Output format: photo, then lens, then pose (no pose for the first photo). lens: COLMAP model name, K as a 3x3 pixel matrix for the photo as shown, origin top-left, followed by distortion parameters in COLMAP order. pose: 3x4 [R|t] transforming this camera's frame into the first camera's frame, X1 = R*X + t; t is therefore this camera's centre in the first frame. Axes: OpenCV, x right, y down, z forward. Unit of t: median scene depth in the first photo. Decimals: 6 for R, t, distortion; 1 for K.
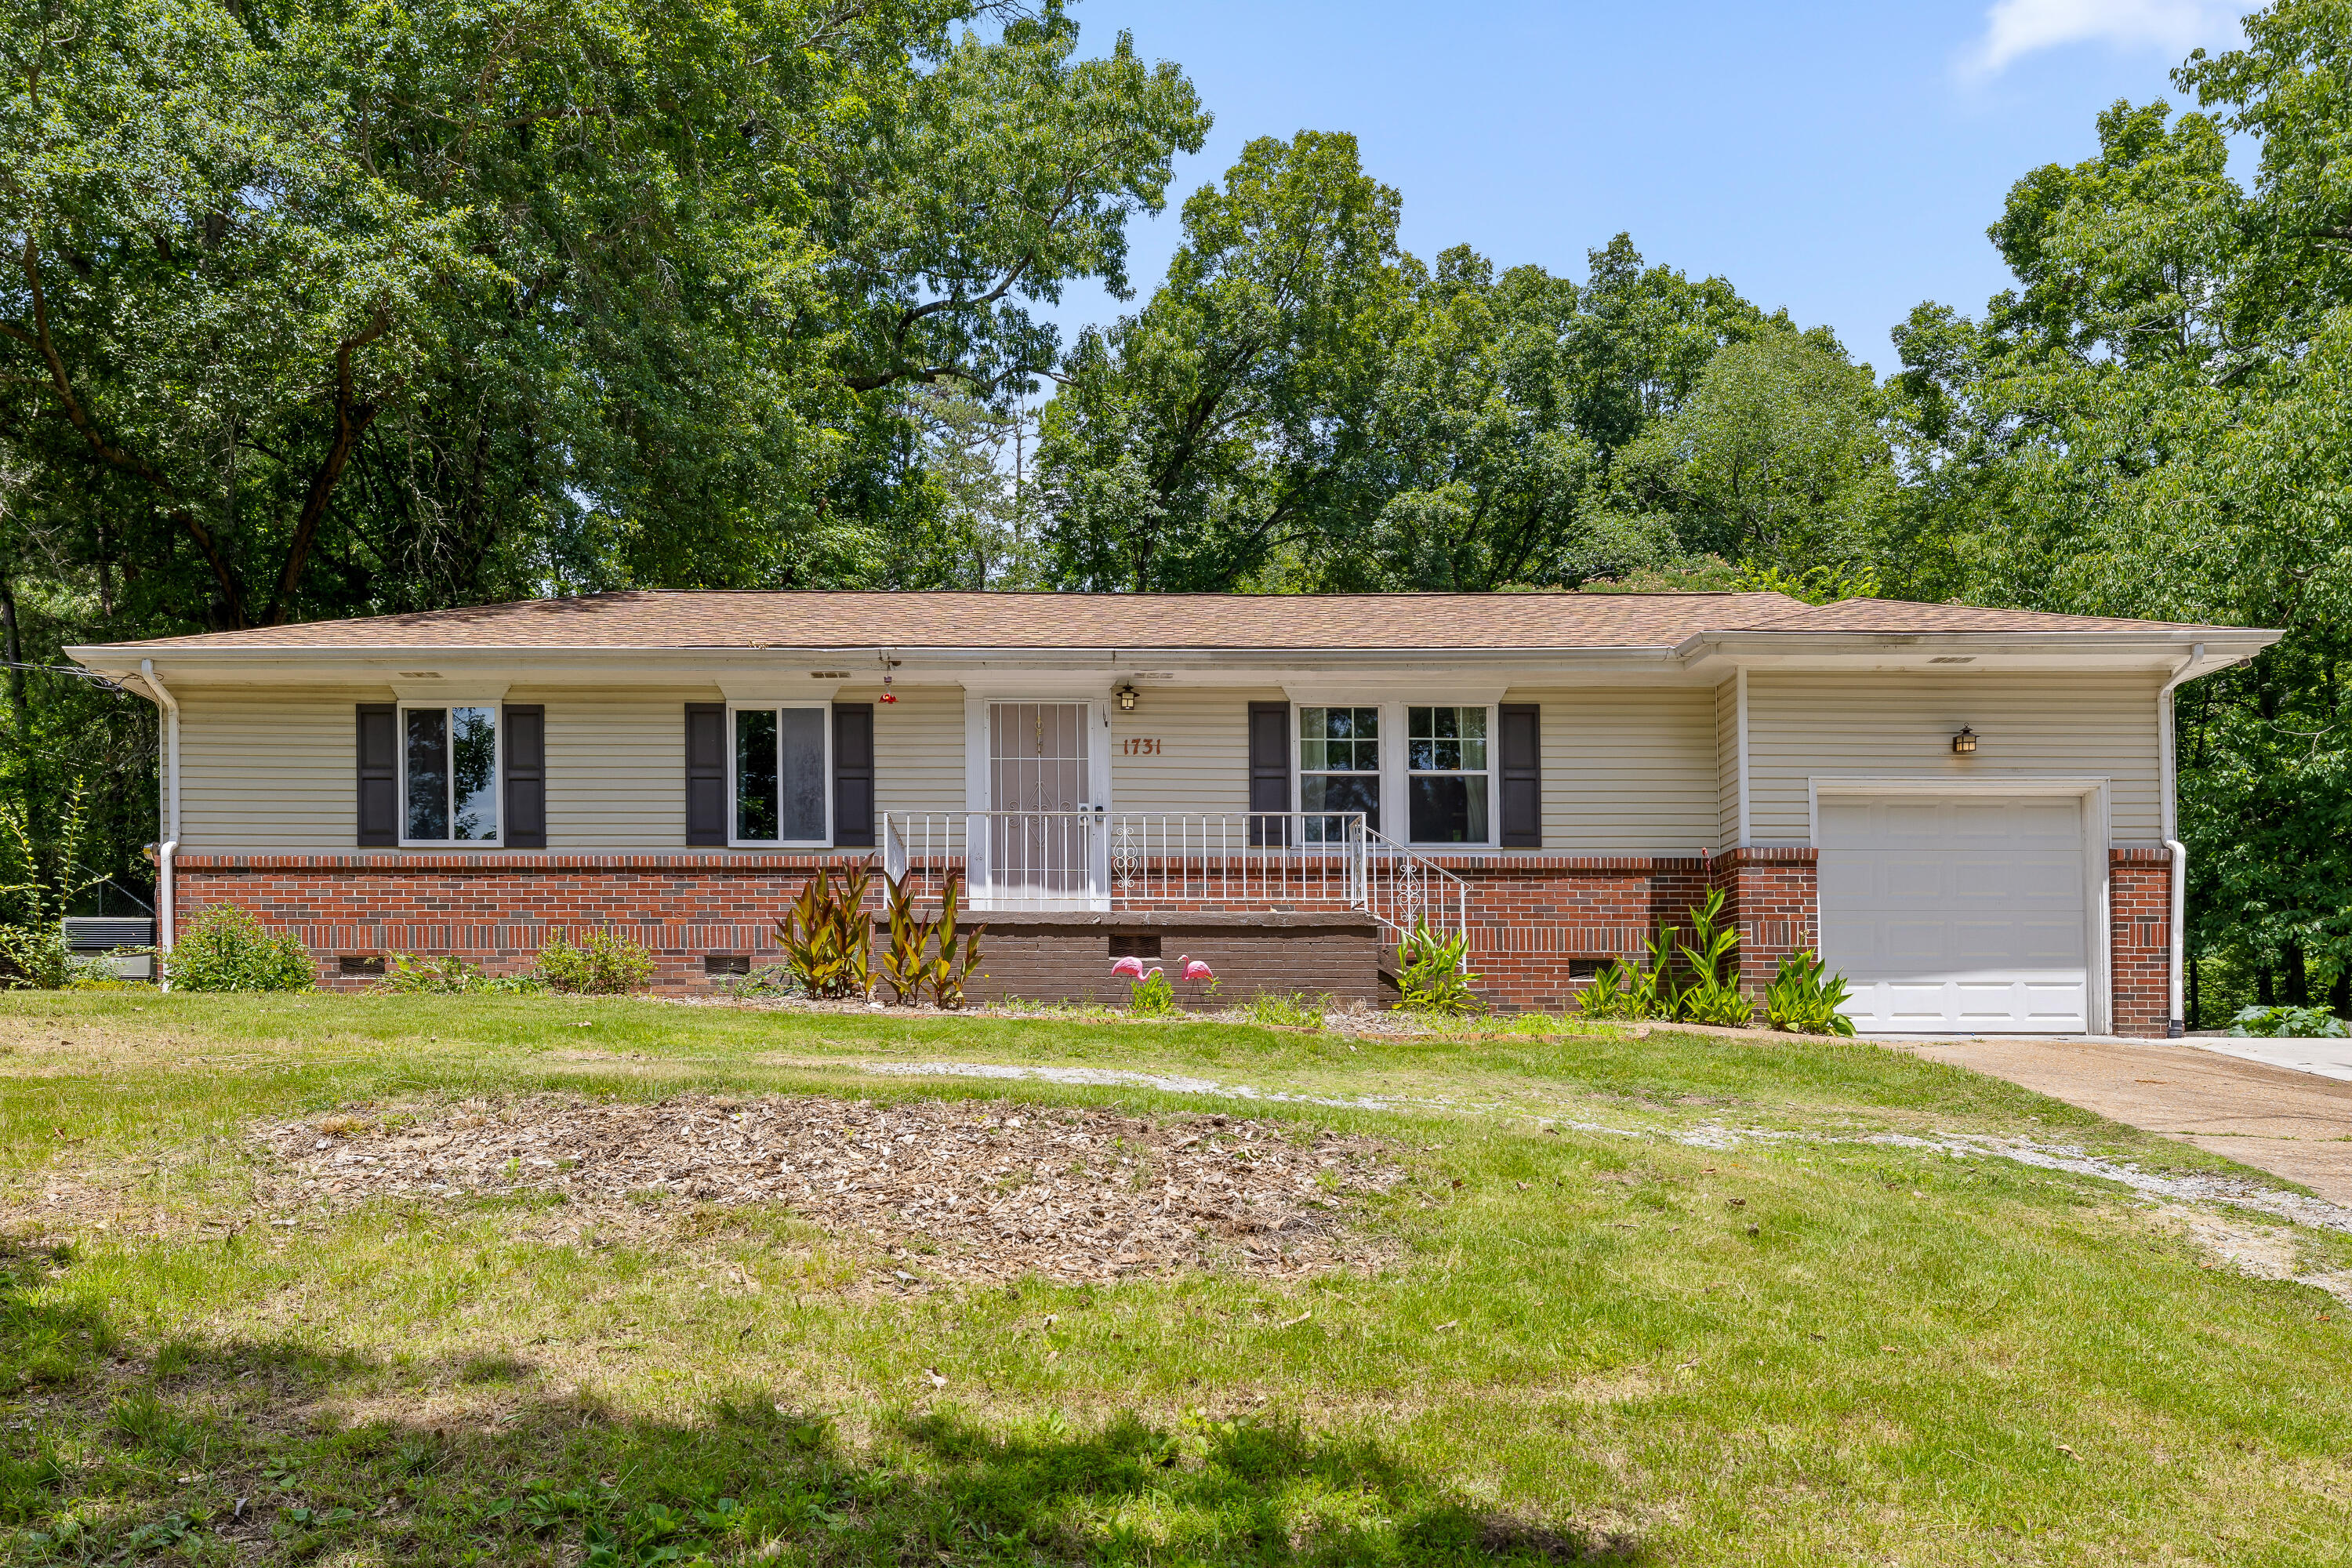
lens RADIAL K [[2652.7, 0, 1165.5], [0, 2652.7, 942.1], [0, 0, 1]] dist [0.008805, -0.009759]
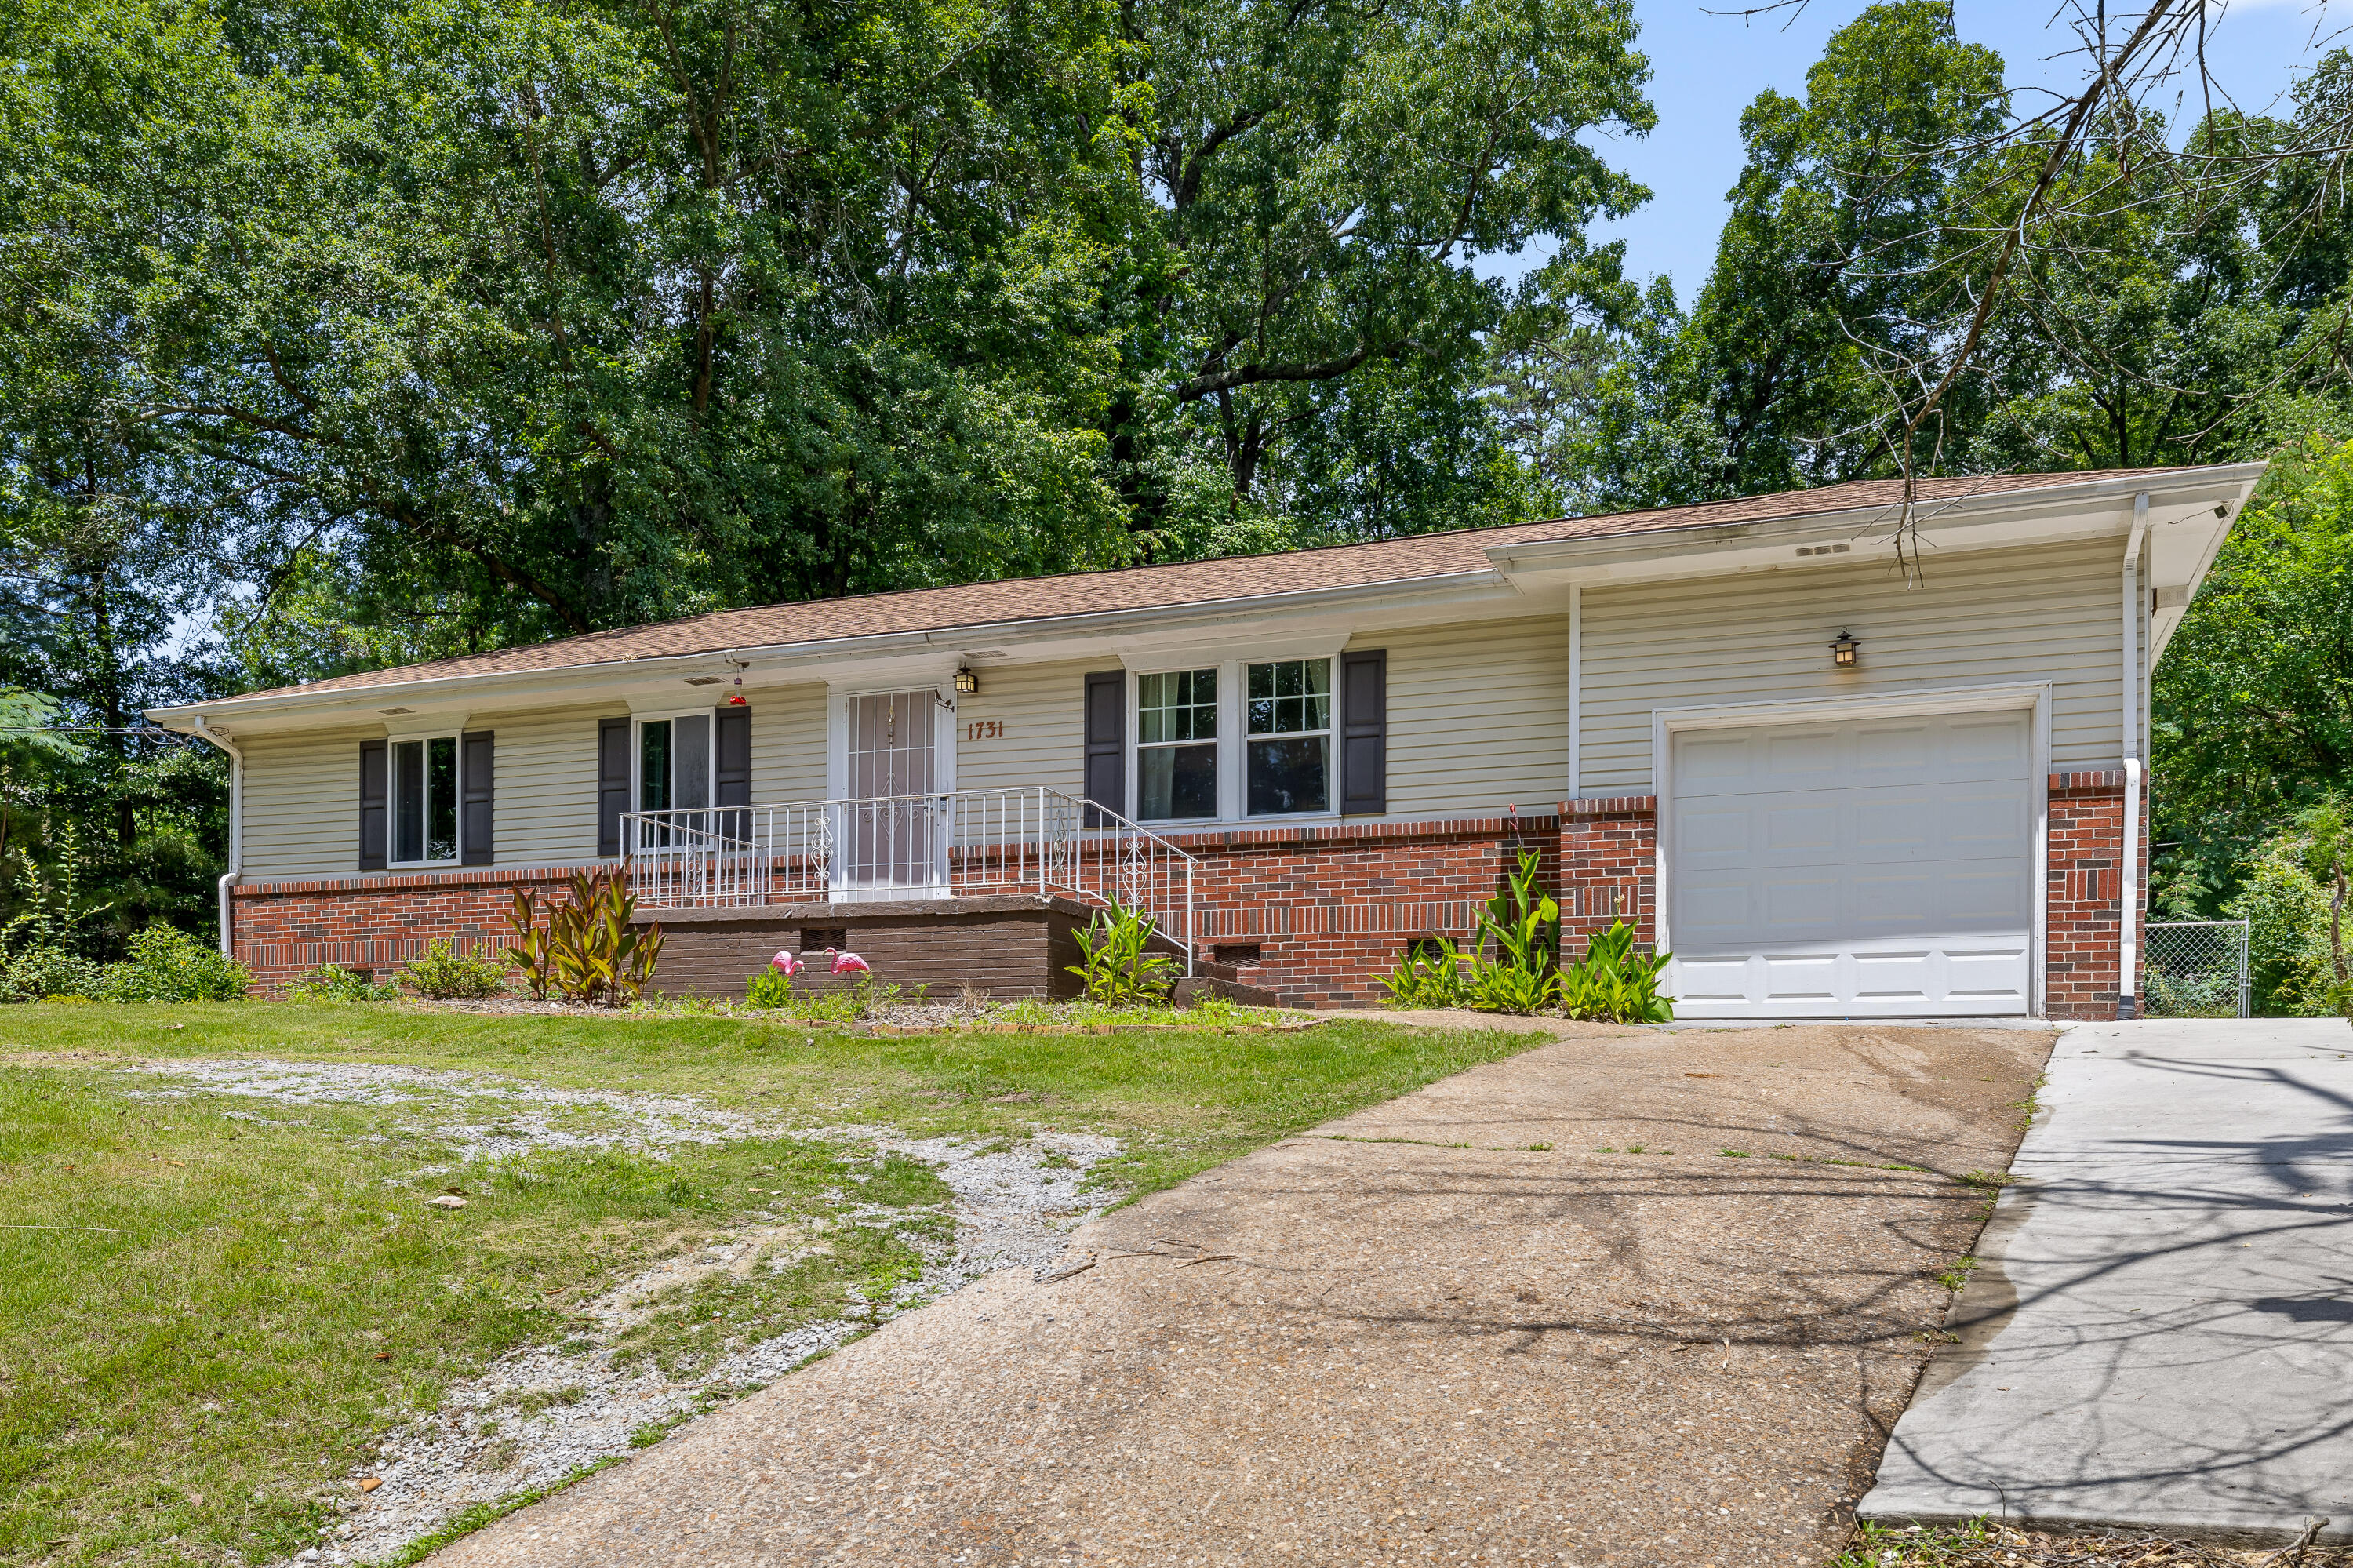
lens RADIAL K [[2653.9, 0, 1166.0], [0, 2653.9, 942.1], [0, 0, 1]] dist [0.008805, -0.009759]
pose [[0.860555, -0.029260, -0.508516, 0.527306], [0.027767, 0.999559, -0.010524, 0.014297], [0.508600, -0.005064, 0.860988, 0.210753]]
